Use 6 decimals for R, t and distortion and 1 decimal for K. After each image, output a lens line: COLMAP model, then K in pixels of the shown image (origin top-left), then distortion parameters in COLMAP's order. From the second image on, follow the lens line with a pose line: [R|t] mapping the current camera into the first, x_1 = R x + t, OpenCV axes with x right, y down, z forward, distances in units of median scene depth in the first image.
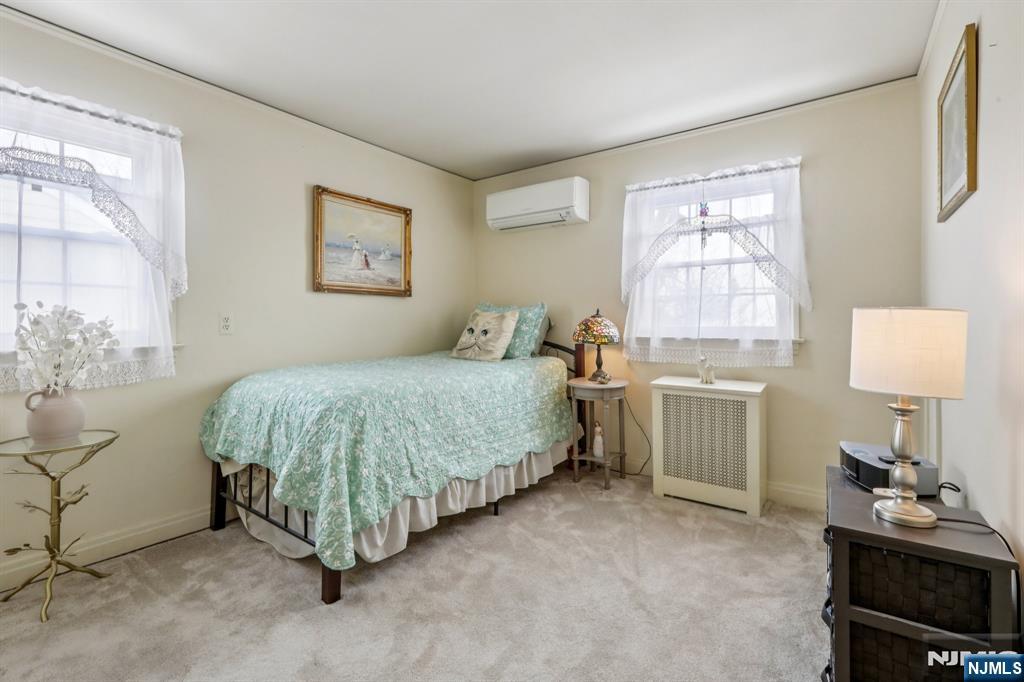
lens RADIAL K [[469.6, 0, 510.0], [0, 469.6, 333.2], [0, 0, 1]] dist [-0.005217, 0.004830]
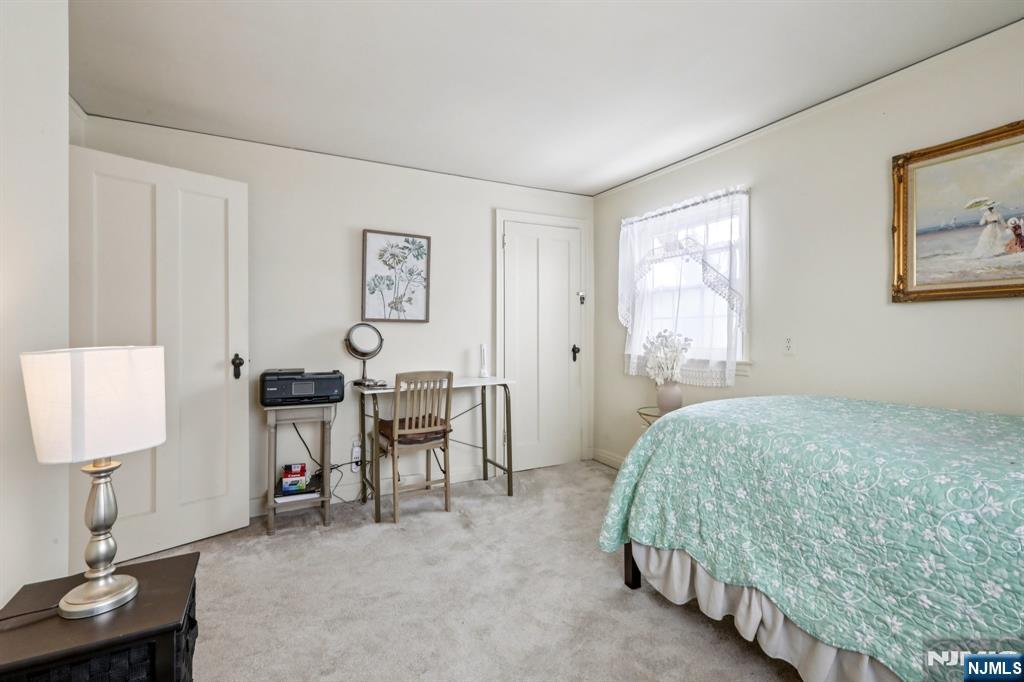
lens RADIAL K [[469.6, 0, 510.6], [0, 469.6, 335.4], [0, 0, 1]] dist [-0.005217, 0.004830]
pose [[-0.446785, 0.007099, -0.894613, 0.621708], [-0.016168, 0.999741, 0.016007, -0.049912], [0.894495, 0.021616, -0.446554, 0.977904]]
